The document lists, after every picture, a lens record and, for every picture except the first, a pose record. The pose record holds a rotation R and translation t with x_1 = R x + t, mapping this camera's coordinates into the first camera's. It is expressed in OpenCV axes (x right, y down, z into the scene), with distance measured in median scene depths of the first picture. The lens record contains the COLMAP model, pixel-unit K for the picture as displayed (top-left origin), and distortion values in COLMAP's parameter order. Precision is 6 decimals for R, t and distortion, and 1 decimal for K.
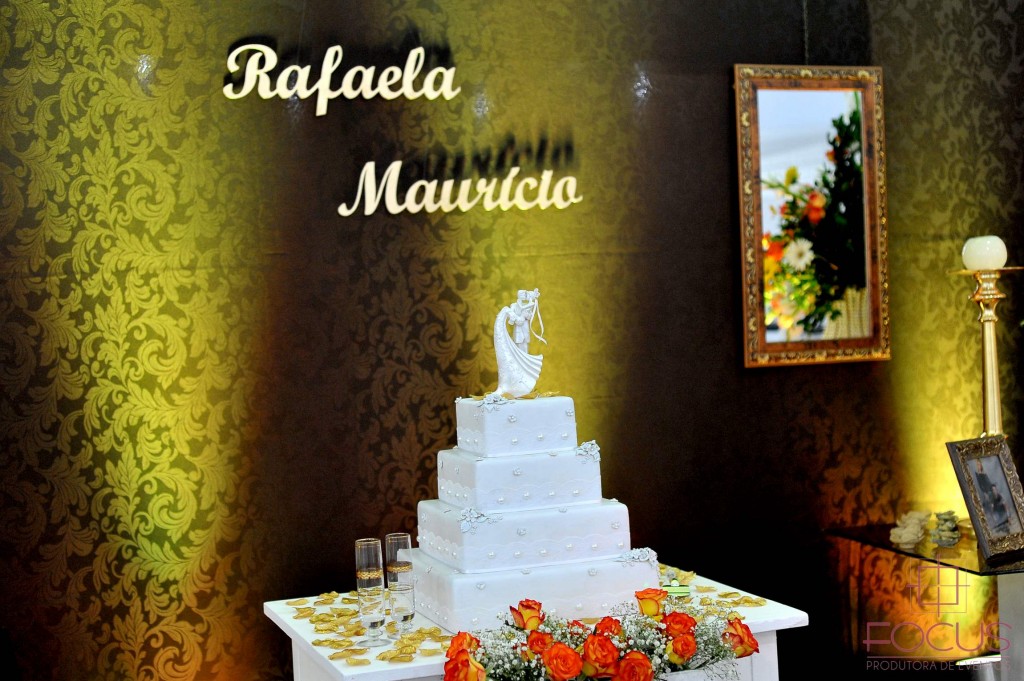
lens RADIAL K [[1626.1, 0, 512.0], [0, 1626.1, 340.5], [0, 0, 1]] dist [-0.022744, -0.029424]
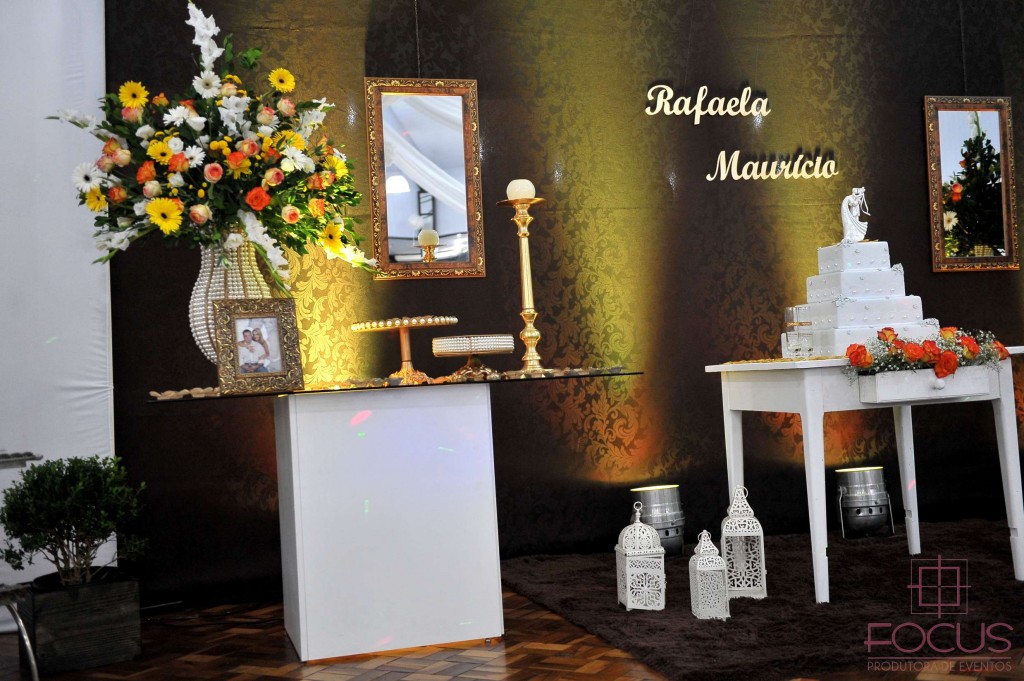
lens RADIAL K [[1197.2, 0, 512.0], [0, 1197.2, 340.5], [0, 0, 1]] dist [0.017284, 0.169640]
pose [[0.996844, -0.012198, -0.078447, -0.218729], [0.008012, 0.998538, -0.053450, 0.167018], [0.078985, 0.052653, 0.995484, -0.316358]]
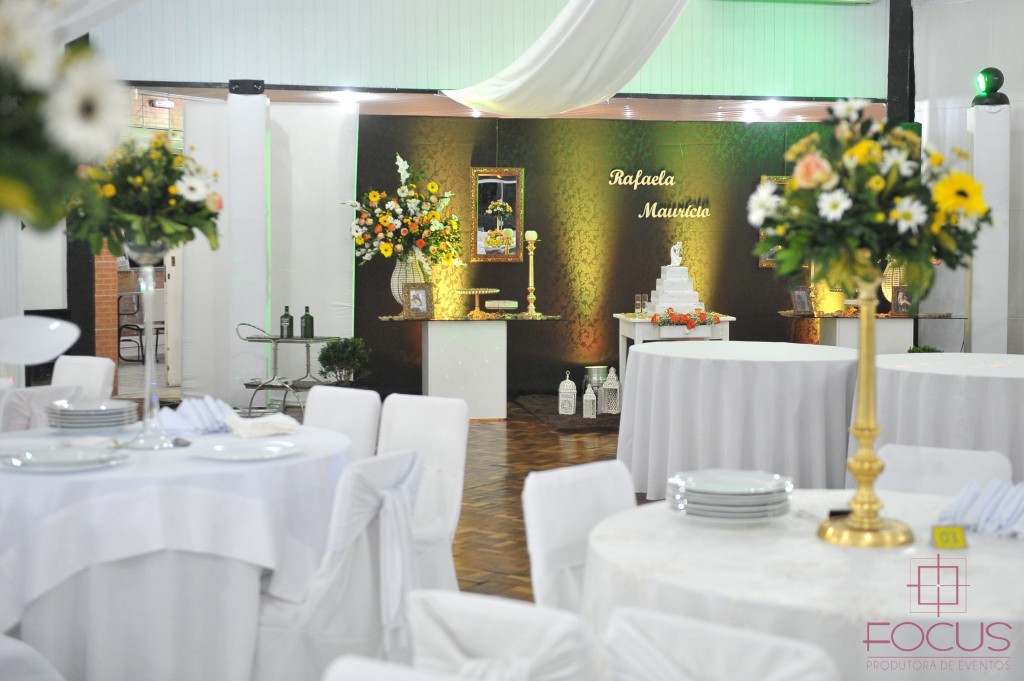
lens RADIAL K [[1445.0, 0, 511.1], [0, 1445.0, 297.4], [0, 0, 1]] dist [0.080910, 0.032725]
pose [[0.977926, 0.060015, -0.200149, 0.267323], [-0.055409, 0.998056, 0.028536, 0.023287], [0.201473, -0.016816, 0.979350, -2.179484]]
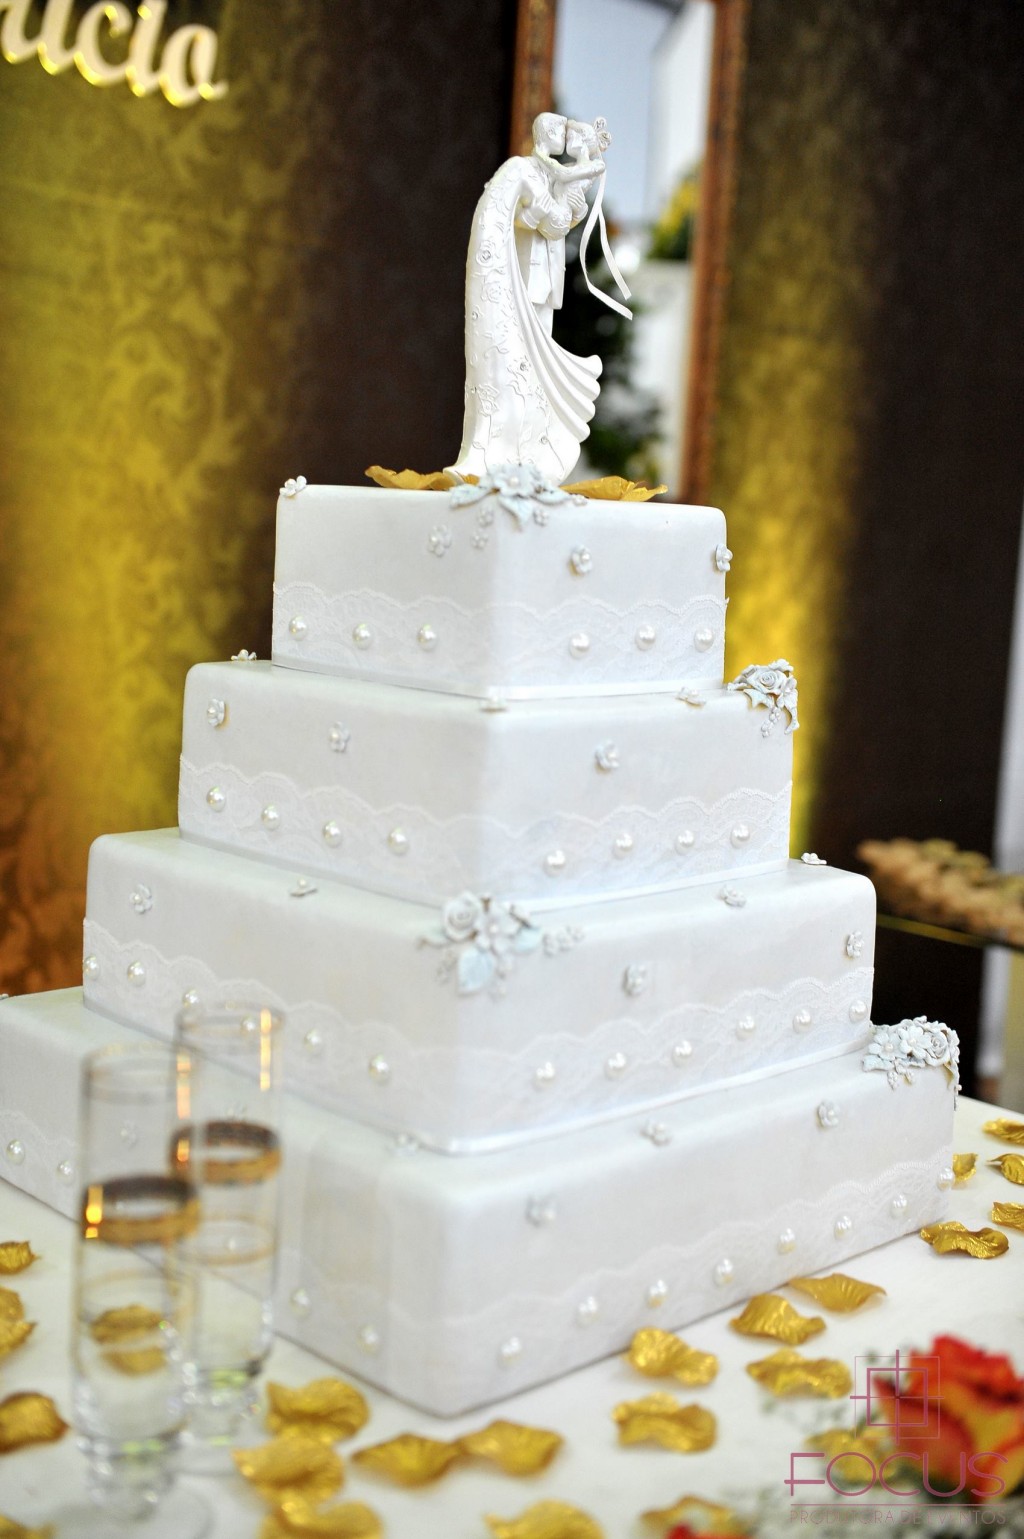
lens RADIAL K [[1851.6, 0, 512.0], [0, 1851.6, 769.5], [0, 0, 1]] dist [0.098877, 0.016551]
pose [[0.891383, 0.033802, 0.451988, -0.111104], [-0.080711, 0.993115, 0.084903, 0.042590], [-0.446006, -0.112162, 0.887974, 0.541005]]
